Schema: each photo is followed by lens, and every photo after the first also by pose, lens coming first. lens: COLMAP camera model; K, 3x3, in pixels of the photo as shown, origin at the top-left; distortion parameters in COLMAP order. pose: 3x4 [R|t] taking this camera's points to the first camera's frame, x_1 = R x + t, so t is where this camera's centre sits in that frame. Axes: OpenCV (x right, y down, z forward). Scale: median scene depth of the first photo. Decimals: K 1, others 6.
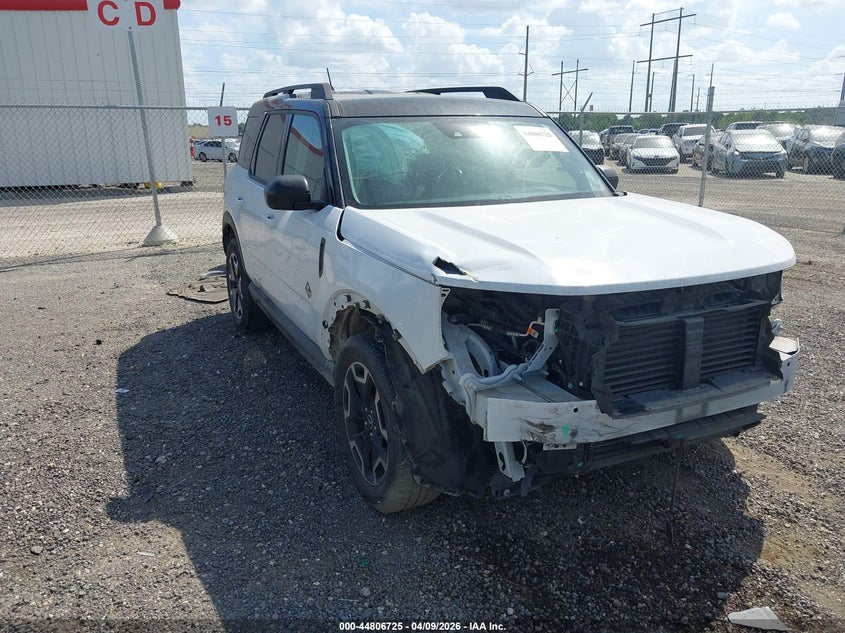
lens RADIAL K [[670.3, 0, 424.2], [0, 670.3, 334.9], [0, 0, 1]] dist [-0.005512, -0.006577]
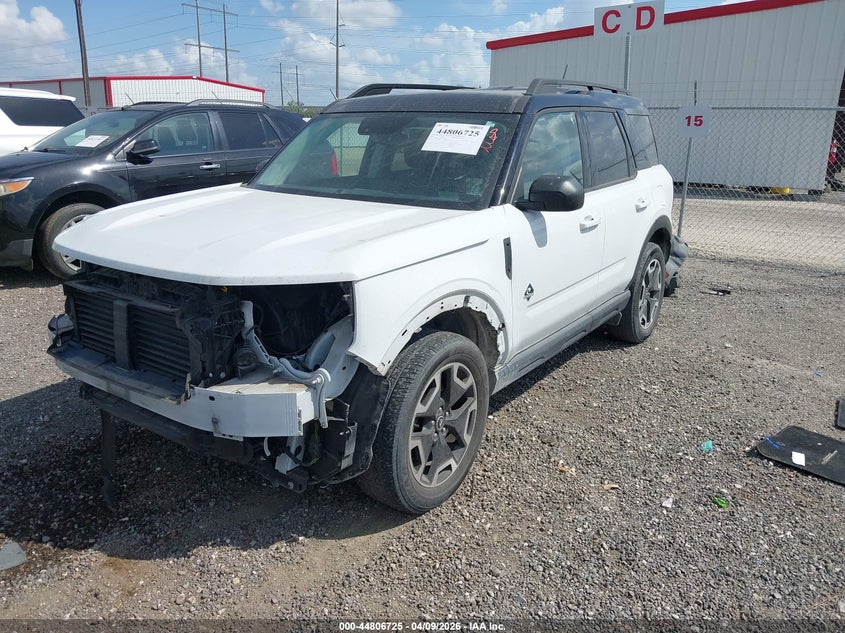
lens RADIAL K [[670.3, 0, 424.2], [0, 670.3, 334.9], [0, 0, 1]] dist [-0.005512, -0.006577]
pose [[0.482866, 0.271364, -0.832588, 0.419947], [-0.274207, 0.949814, 0.150543, -0.073277], [0.831656, 0.155609, 0.533043, 0.234351]]
